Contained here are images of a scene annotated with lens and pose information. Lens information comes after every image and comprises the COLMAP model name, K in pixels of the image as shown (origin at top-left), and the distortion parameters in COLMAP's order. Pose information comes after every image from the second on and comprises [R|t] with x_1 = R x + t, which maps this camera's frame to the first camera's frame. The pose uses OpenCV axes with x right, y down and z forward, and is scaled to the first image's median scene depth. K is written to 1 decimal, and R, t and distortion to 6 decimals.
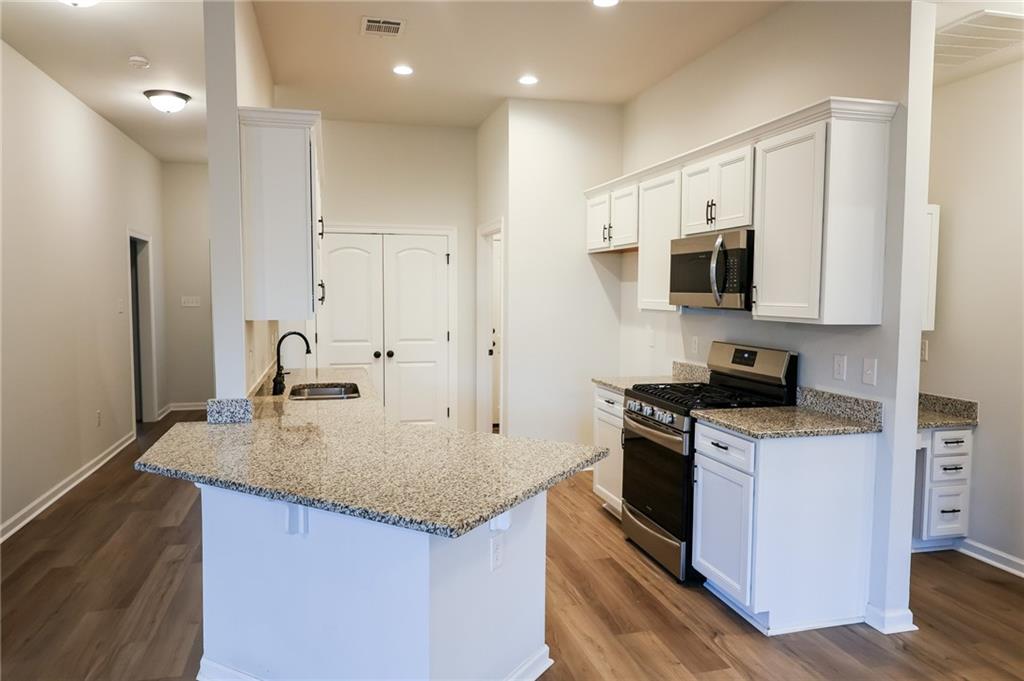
lens RADIAL K [[703.8, 0, 508.1], [0, 703.8, 340.5], [0, 0, 1]] dist [-0.003425, -0.001125]
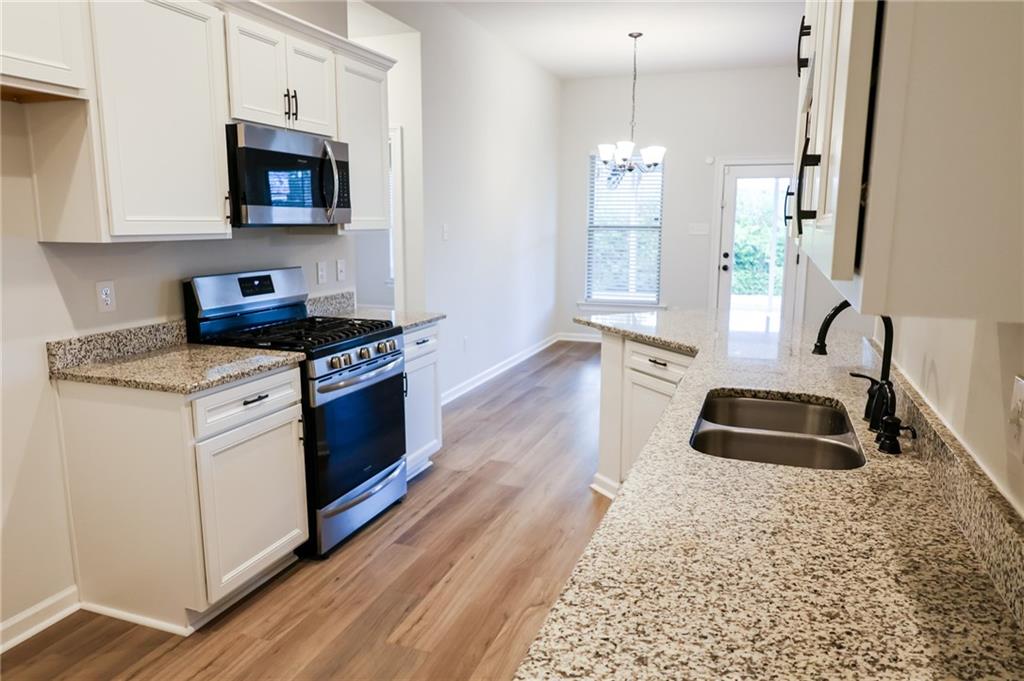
lens RADIAL K [[703.8, 0, 508.1], [0, 703.8, 340.5], [0, 0, 1]] dist [-0.003425, -0.001125]
pose [[-0.821731, -0.102049, 0.560663, -0.411623], [0.033924, 0.973332, 0.226880, -0.098286], [-0.568864, 0.205454, -0.796355, 1.623610]]
